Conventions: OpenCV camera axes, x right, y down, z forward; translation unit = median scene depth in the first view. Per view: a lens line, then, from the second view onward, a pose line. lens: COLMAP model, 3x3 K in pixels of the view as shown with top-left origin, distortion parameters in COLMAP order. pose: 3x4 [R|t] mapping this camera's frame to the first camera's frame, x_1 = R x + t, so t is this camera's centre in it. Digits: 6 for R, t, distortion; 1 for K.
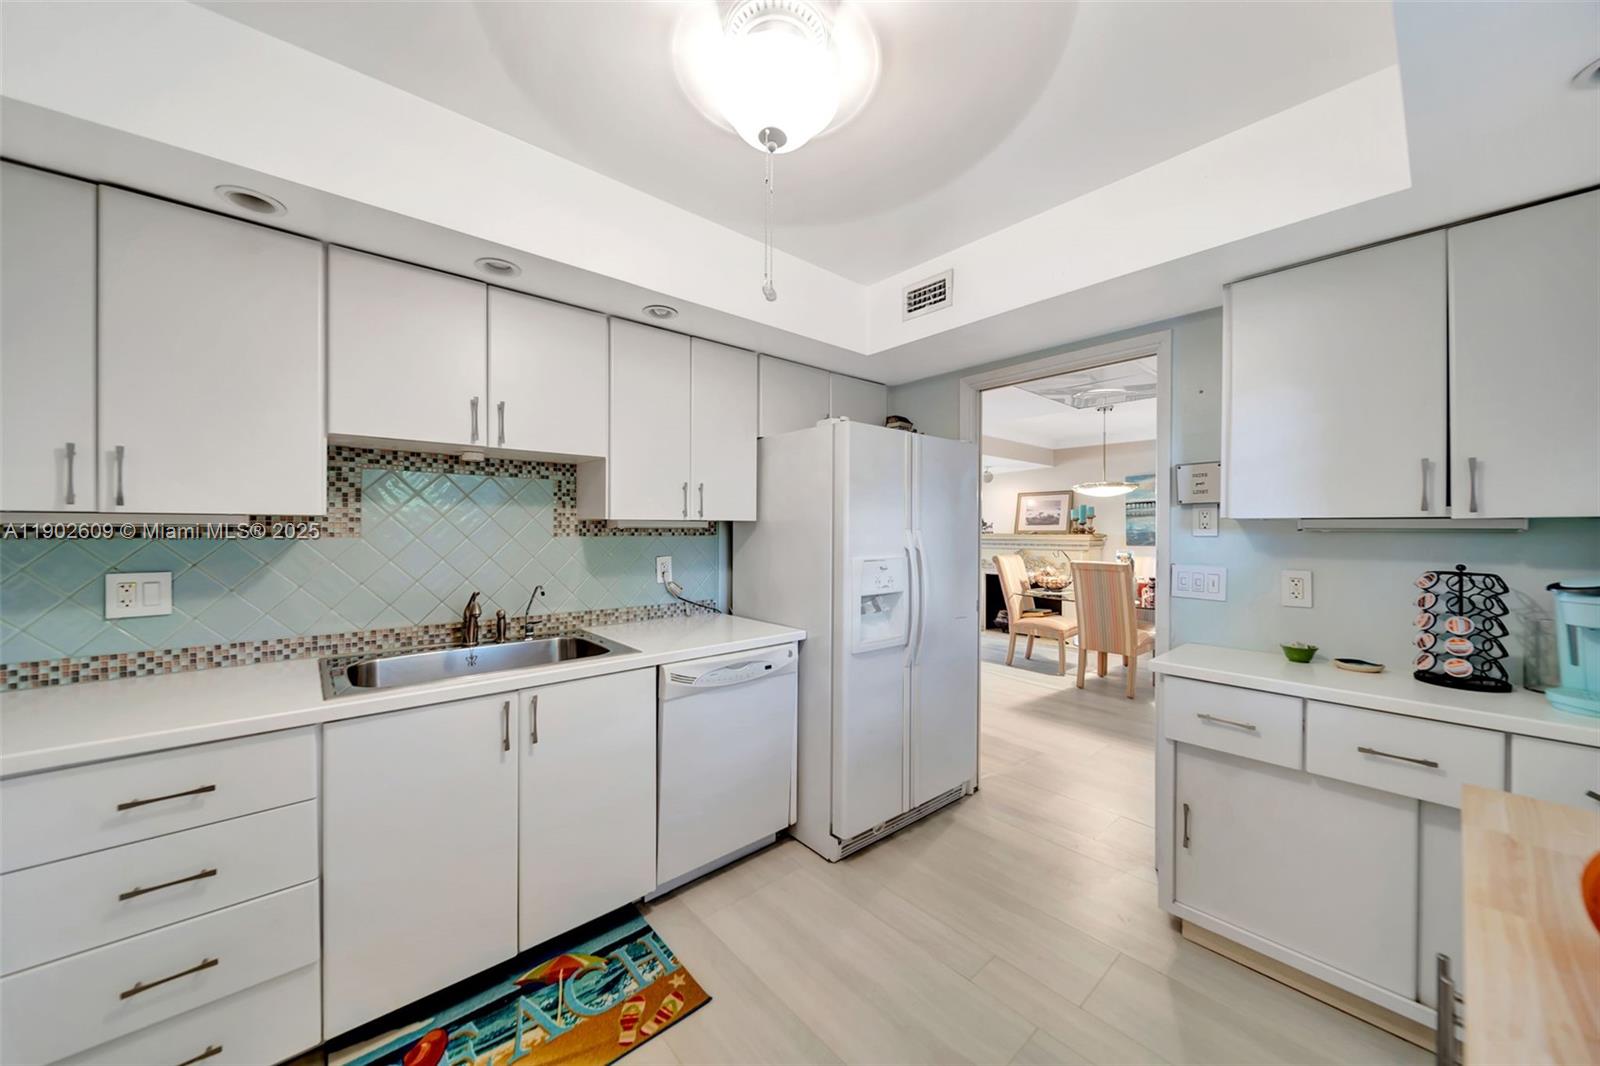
lens RADIAL K [[558.9, 0, 791.7], [0, 558.9, 533.5], [0, 0, 1]] dist [-0.006008, 0.000018]
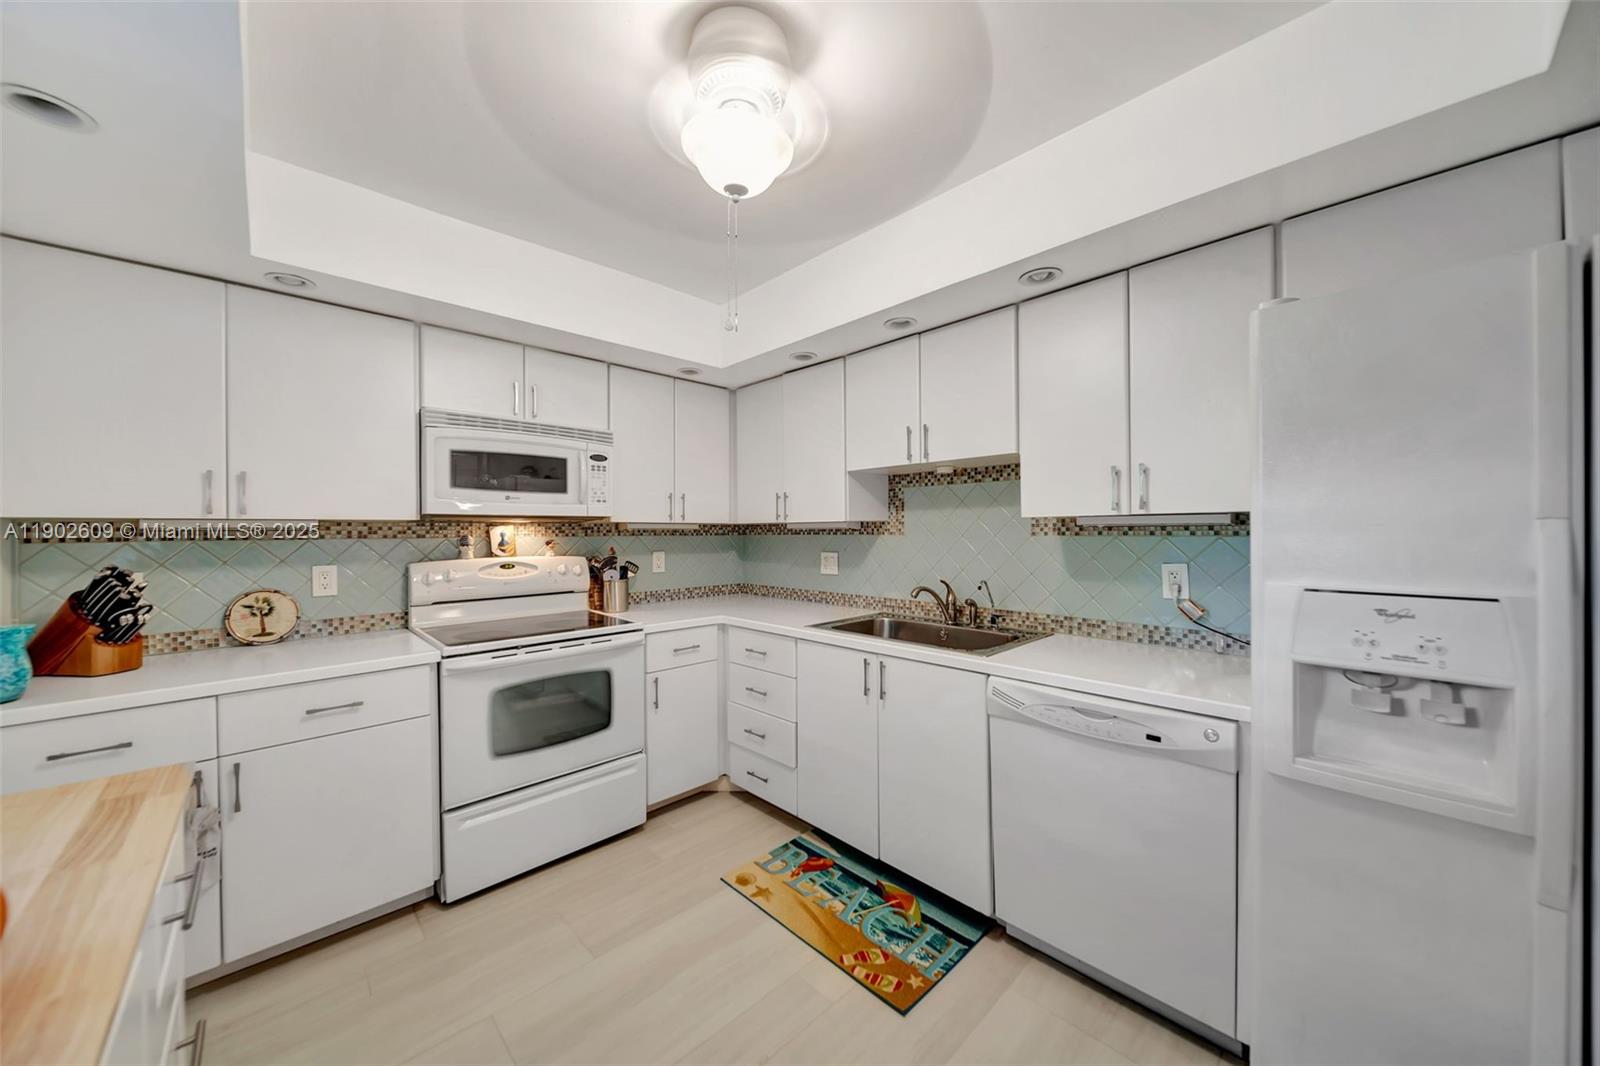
lens RADIAL K [[558.9, 0, 791.7], [0, 558.9, 533.5], [0, 0, 1]] dist [-0.006008, 0.000018]
pose [[0.042831, 0.000129, -0.999082, 0.709372], [-0.001483, 0.999999, 0.000065, 0.002895], [0.999081, 0.001479, 0.042831, 0.669744]]
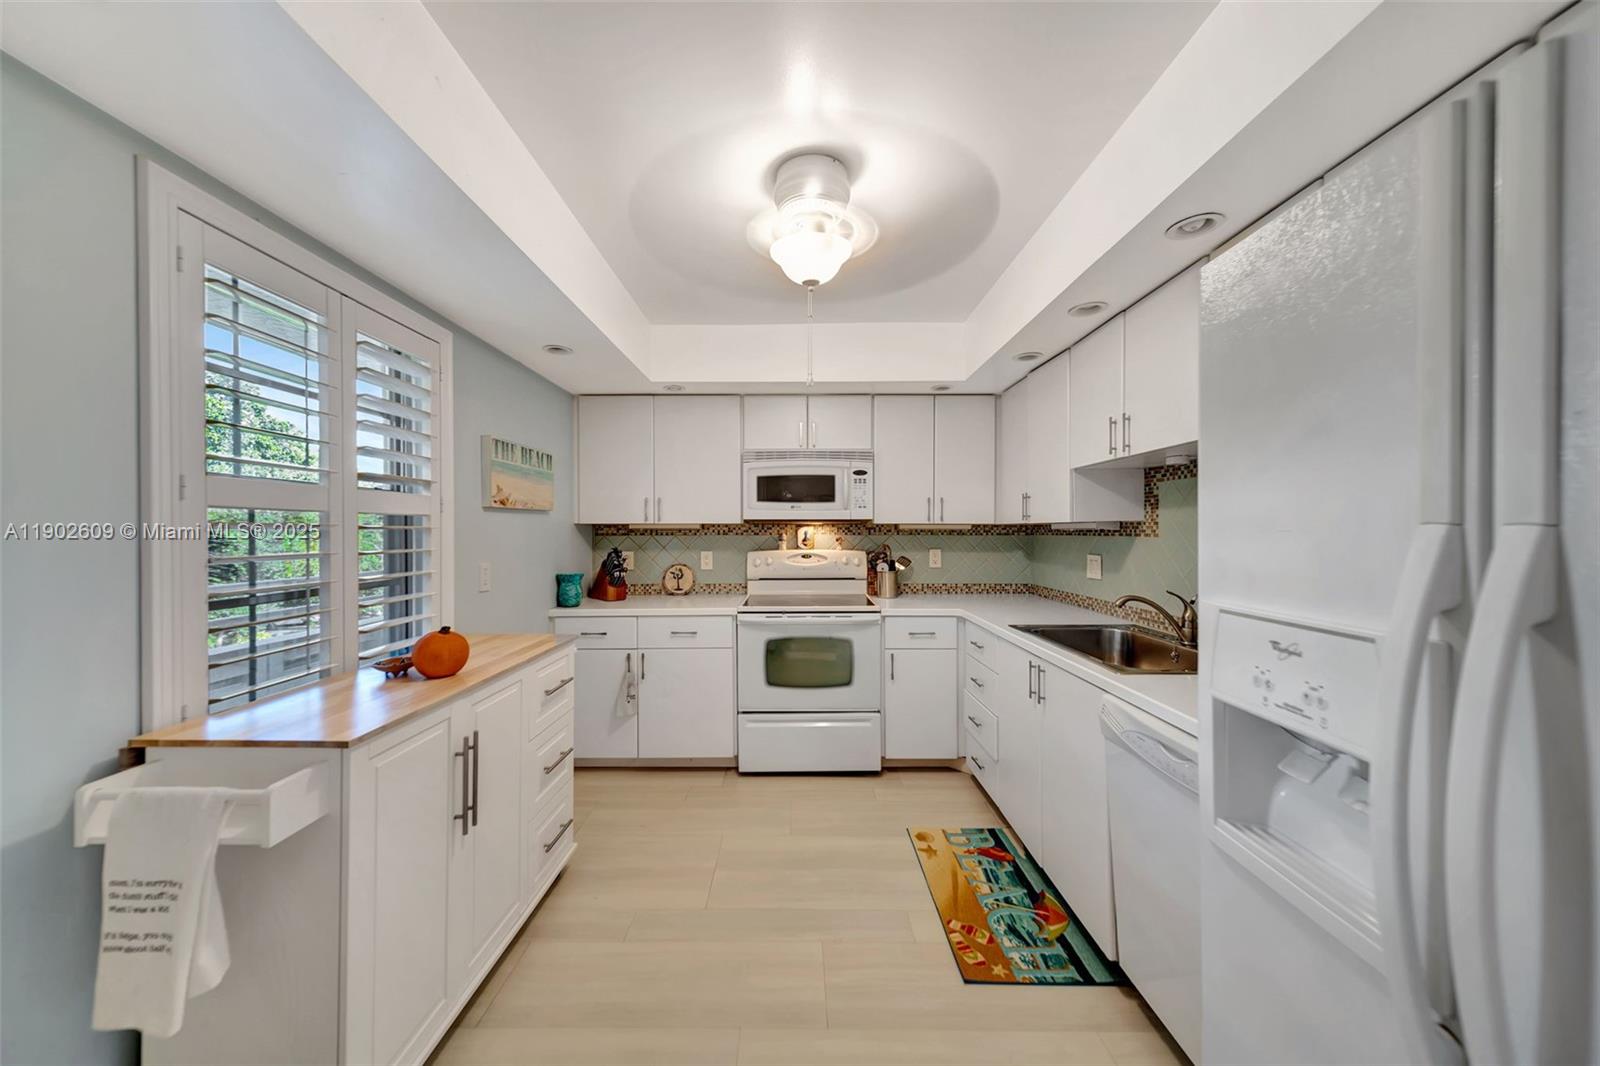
lens RADIAL K [[554.9, 0, 792.2], [0, 554.9, 531.3], [0, 0, 1]] dist [-0.000283, 0.000033]
pose [[-0.662791, -0.002398, -0.748801, 0.742134], [-0.006822, 0.999973, 0.002836, -0.004899], [0.748774, 0.006988, -0.662789, 1.262592]]
